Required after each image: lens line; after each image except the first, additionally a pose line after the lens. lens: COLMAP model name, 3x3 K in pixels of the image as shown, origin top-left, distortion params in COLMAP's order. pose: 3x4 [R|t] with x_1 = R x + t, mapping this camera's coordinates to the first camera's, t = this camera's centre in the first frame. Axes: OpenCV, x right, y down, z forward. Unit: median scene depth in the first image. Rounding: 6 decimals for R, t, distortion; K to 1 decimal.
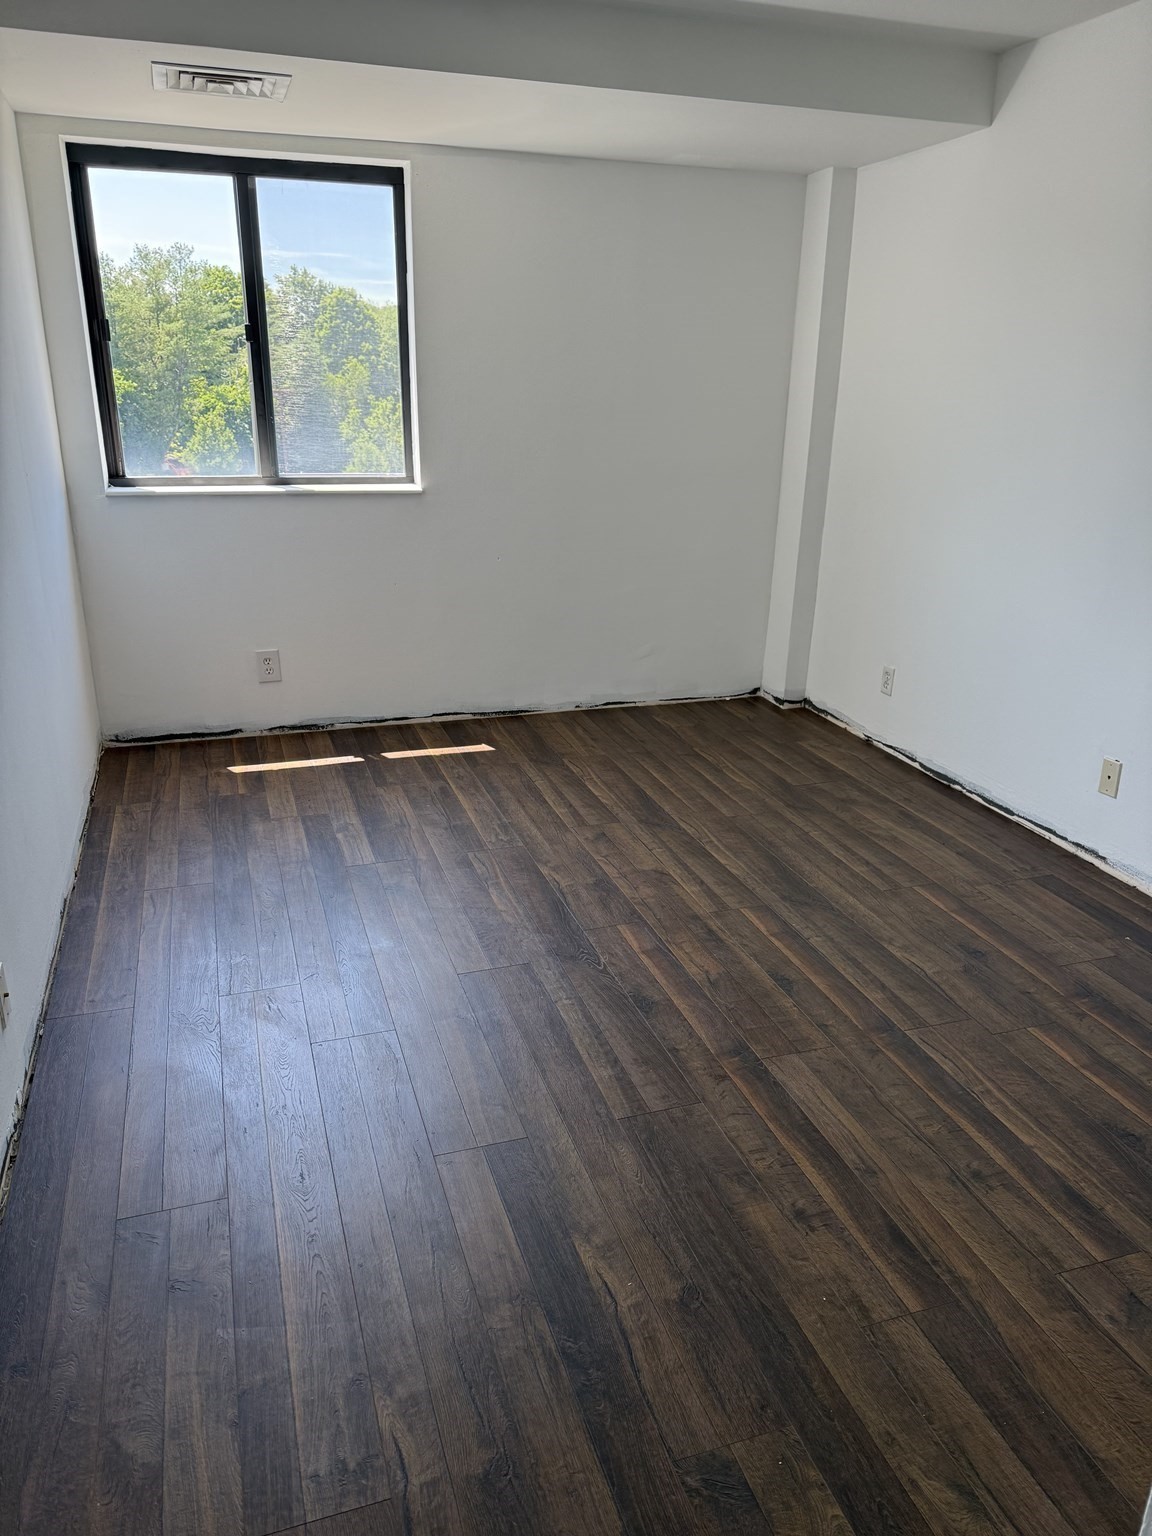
lens RADIAL K [[1085.8, 0, 584.0], [0, 1085.8, 795.2], [0, 0, 1]] dist [0.001520, -0.013663]
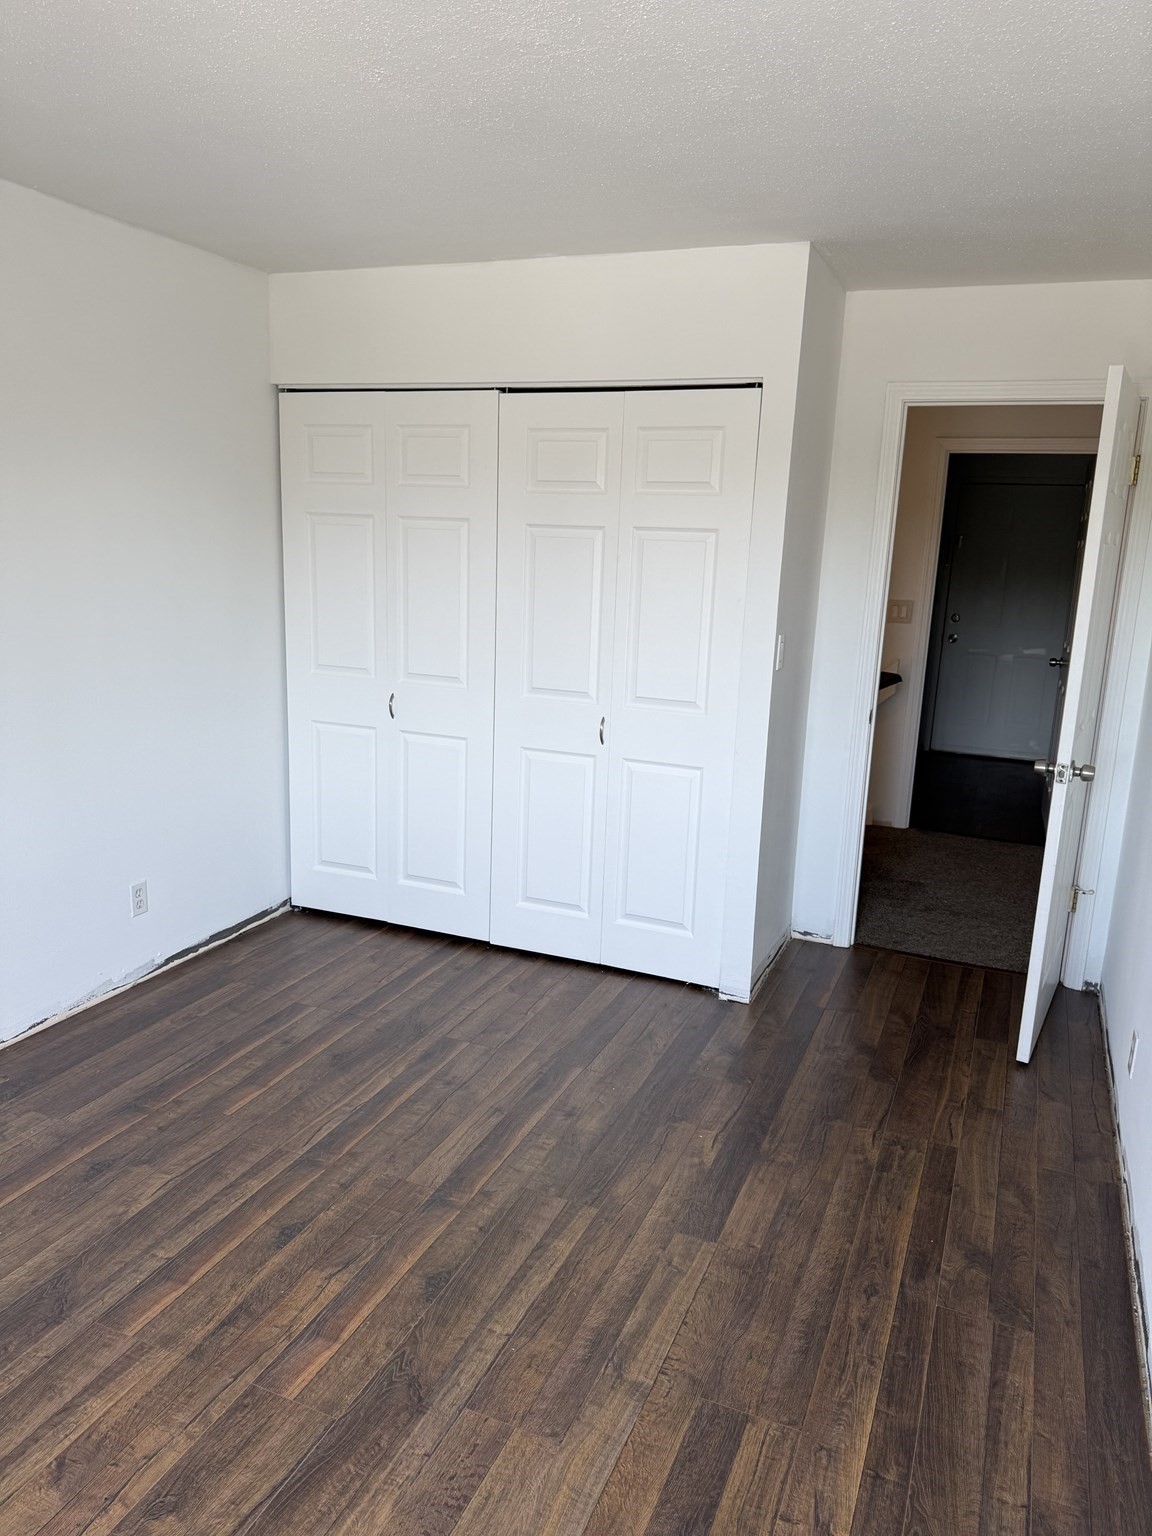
lens RADIAL K [[1085.8, 0, 588.2], [0, 1085.8, 767.8], [0, 0, 1]] dist [0.001520, -0.013663]
pose [[-0.764039, -0.165536, 0.623572, -0.419358], [0.188588, 0.867007, 0.461230, -0.442509], [-0.616991, 0.469996, -0.631209, 1.071100]]
